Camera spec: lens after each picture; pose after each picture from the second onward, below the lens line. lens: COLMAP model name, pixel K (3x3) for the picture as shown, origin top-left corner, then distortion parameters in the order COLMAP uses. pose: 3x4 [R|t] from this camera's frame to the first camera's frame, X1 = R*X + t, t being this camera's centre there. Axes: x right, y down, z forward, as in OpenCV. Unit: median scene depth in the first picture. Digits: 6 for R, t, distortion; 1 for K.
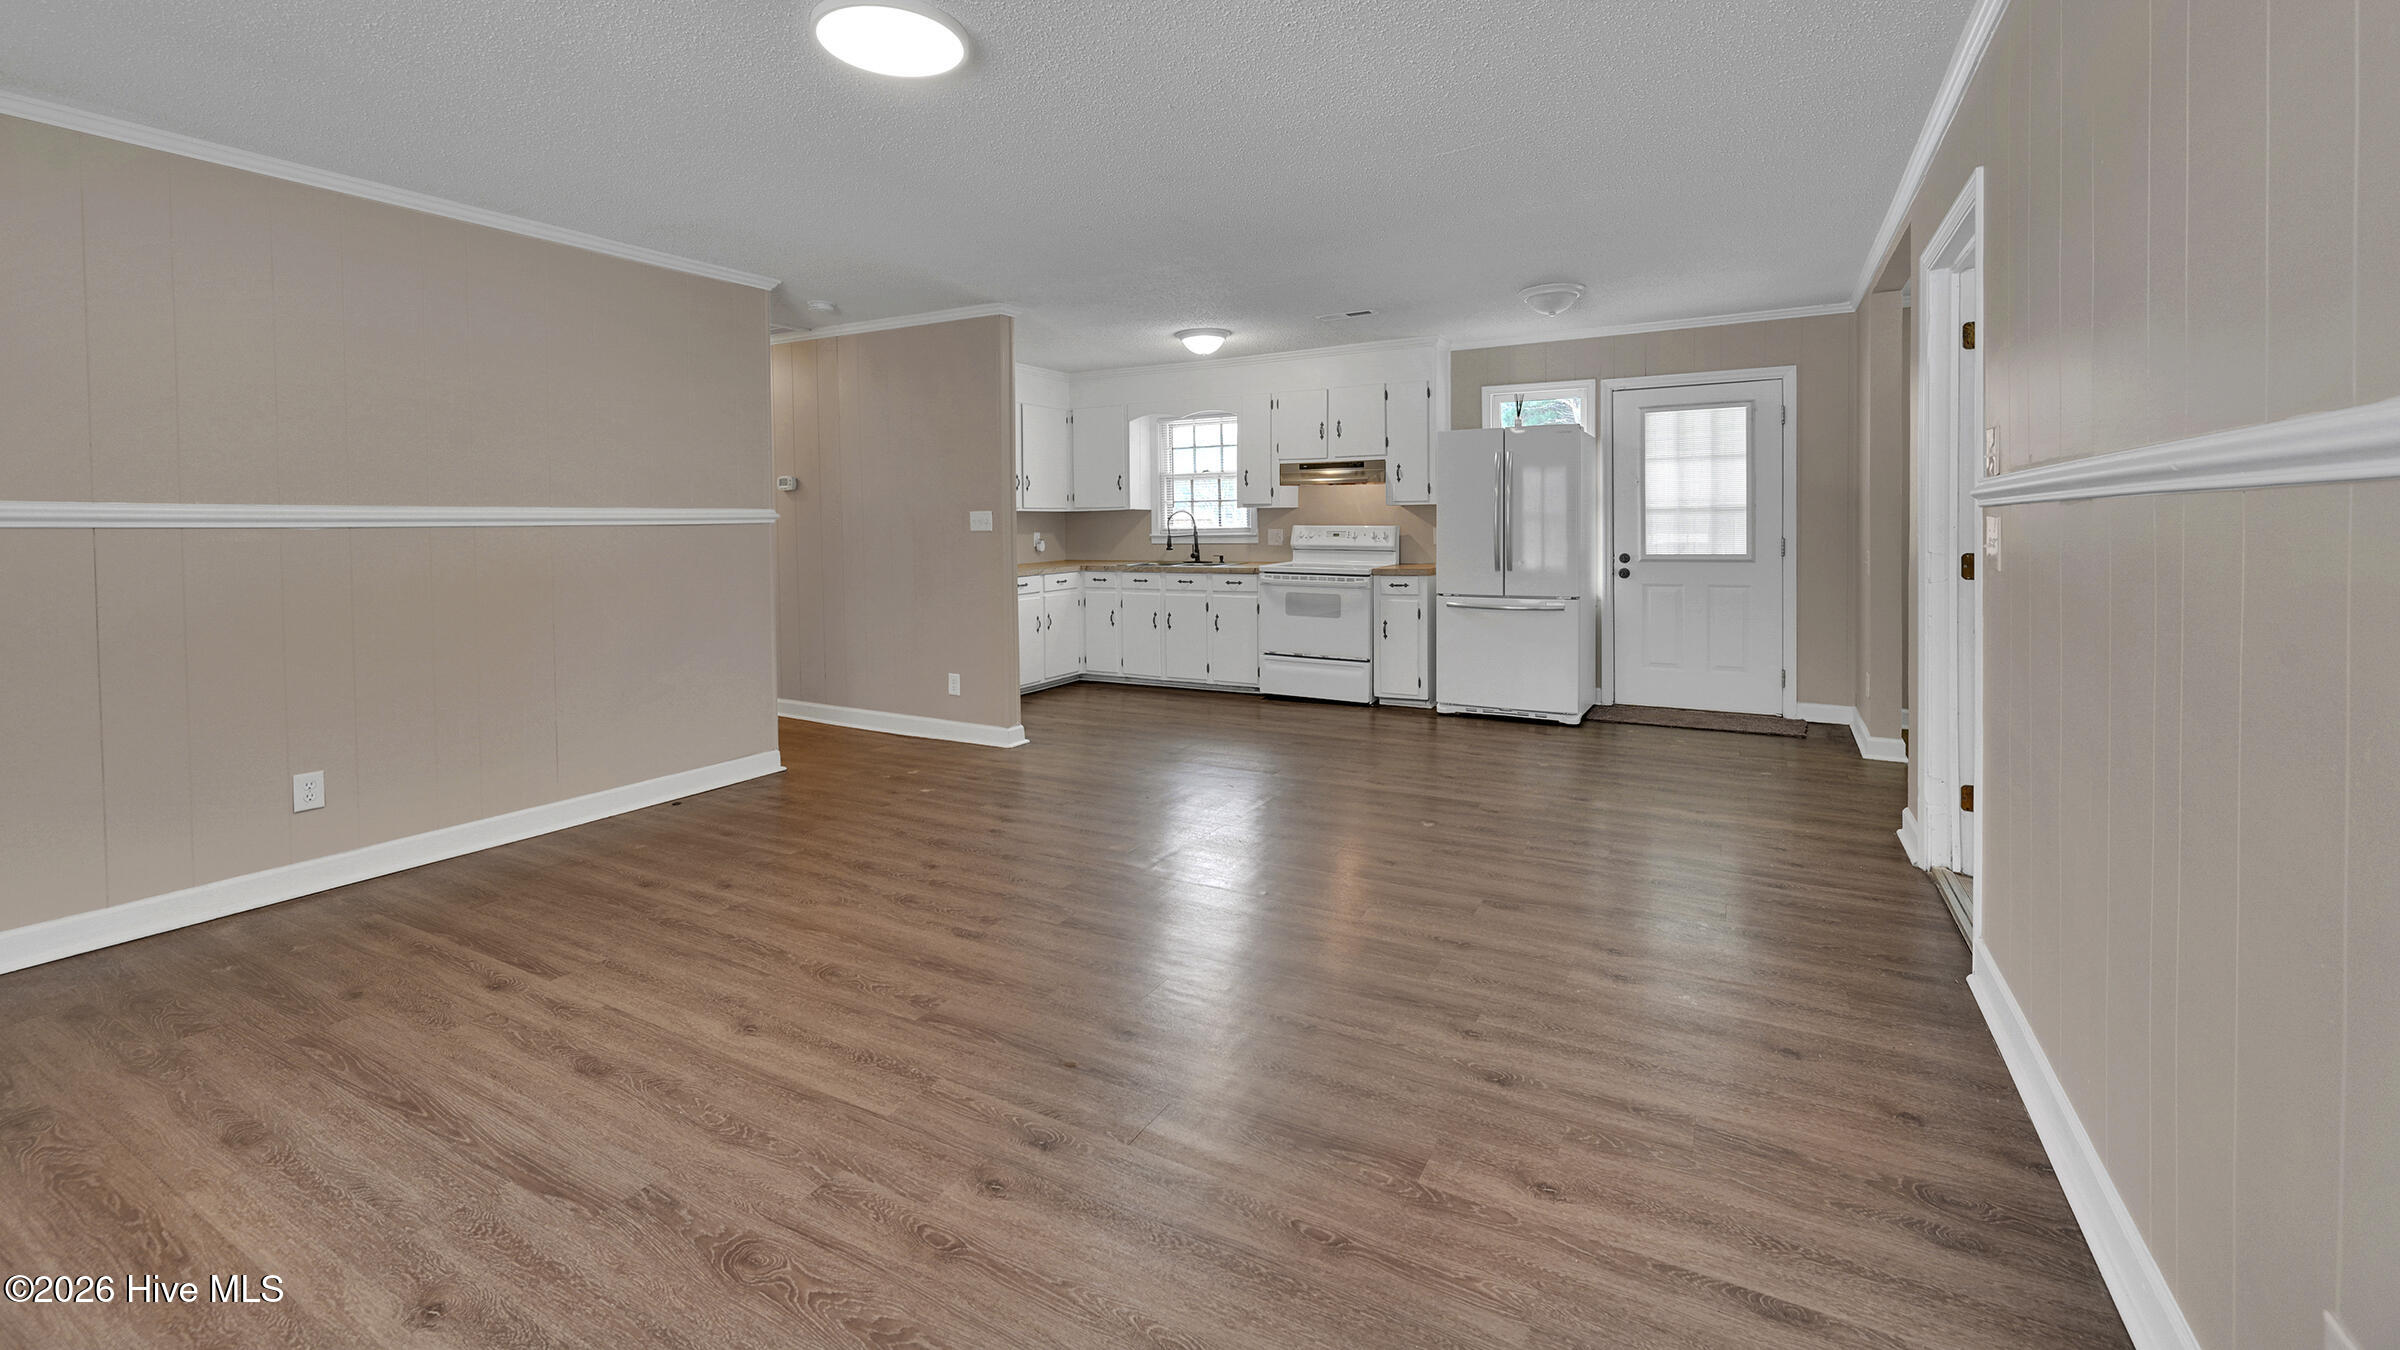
lens RADIAL K [[920.3, 0, 1197.6], [0, 920.3, 660.6], [0, 0, 1]] dist [-0.000734, 0.000081]
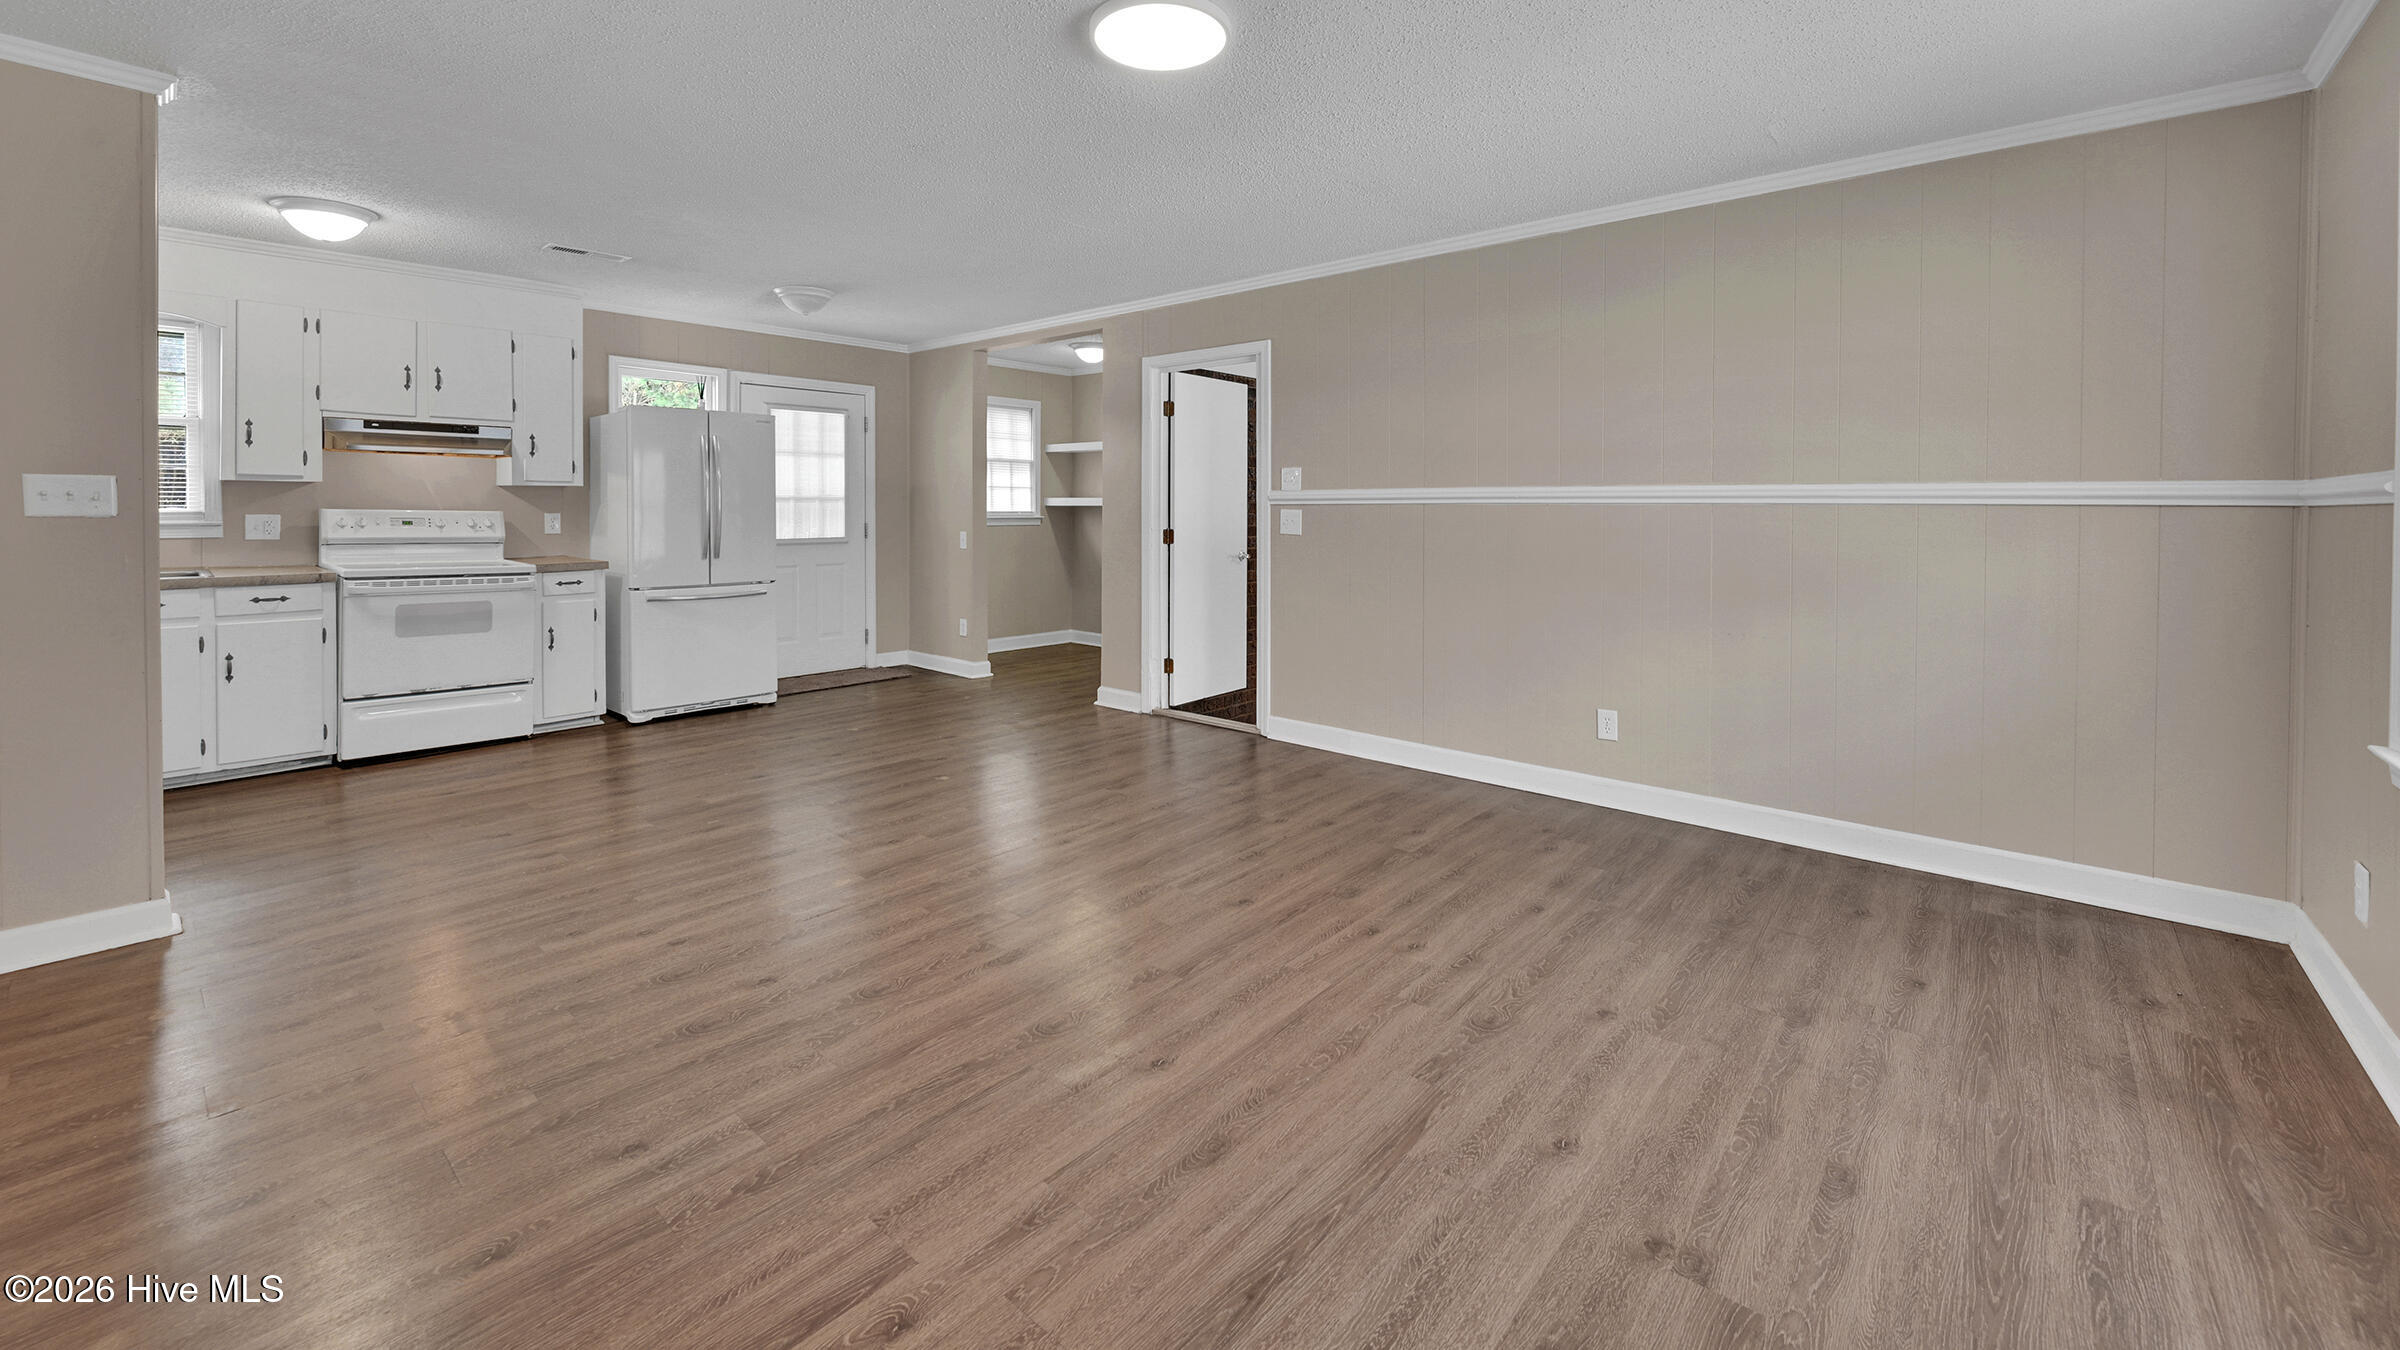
lens RADIAL K [[939.4, 0, 1192.0], [0, 939.4, 679.9], [0, 0, 1]] dist [-0.005372, -0.000249]
pose [[0.230161, -0.164529, 0.959143, -0.502192], [0.137080, 0.981259, 0.135428, -0.035027], [-0.963449, 0.100310, 0.248401, 0.270372]]
